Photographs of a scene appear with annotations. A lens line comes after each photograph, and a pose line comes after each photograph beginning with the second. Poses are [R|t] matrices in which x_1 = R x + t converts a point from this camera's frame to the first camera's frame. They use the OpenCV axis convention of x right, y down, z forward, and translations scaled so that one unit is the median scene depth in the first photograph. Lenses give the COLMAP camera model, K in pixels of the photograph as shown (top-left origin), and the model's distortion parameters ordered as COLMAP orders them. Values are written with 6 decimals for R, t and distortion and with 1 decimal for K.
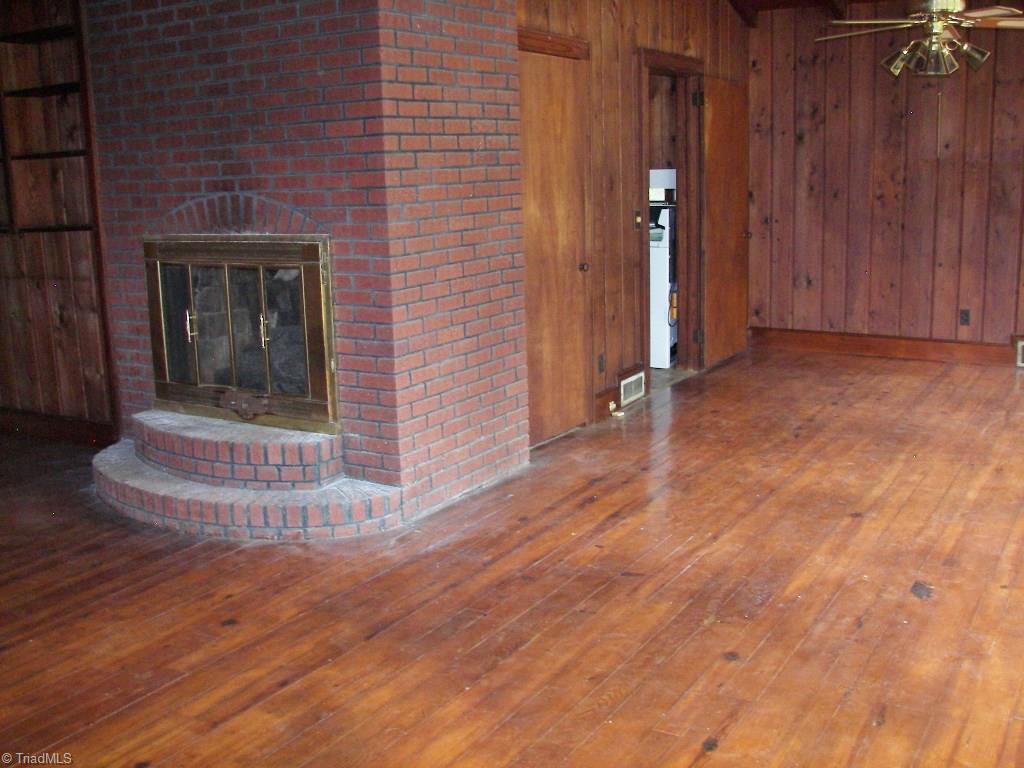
lens RADIAL K [[1105.9, 0, 512.0], [0, 1105.9, 384.0], [0, 0, 1]] dist [-0.213257, 0.278206]
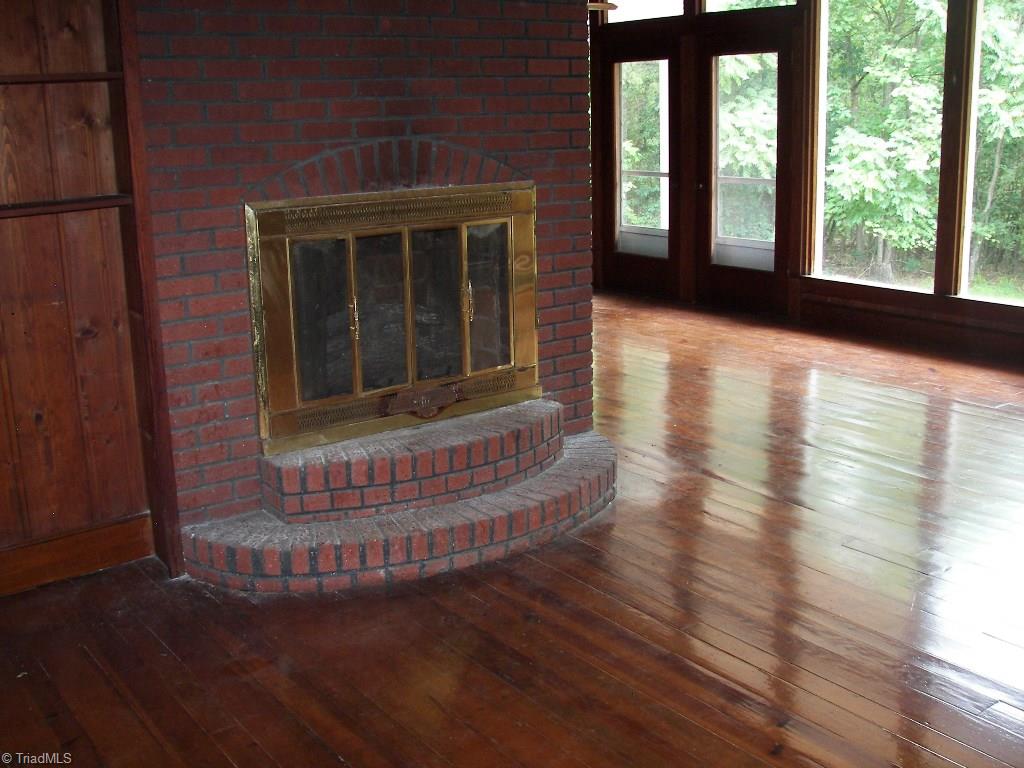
lens RADIAL K [[1105.9, 0, 512.0], [0, 1105.9, 384.0], [0, 0, 1]] dist [-0.213257, 0.278206]
pose [[0.385086, -0.200513, 0.900835, -0.765345], [0.199230, 0.971157, 0.131000, -0.070167], [-0.901119, 0.129027, 0.413928, 0.484522]]
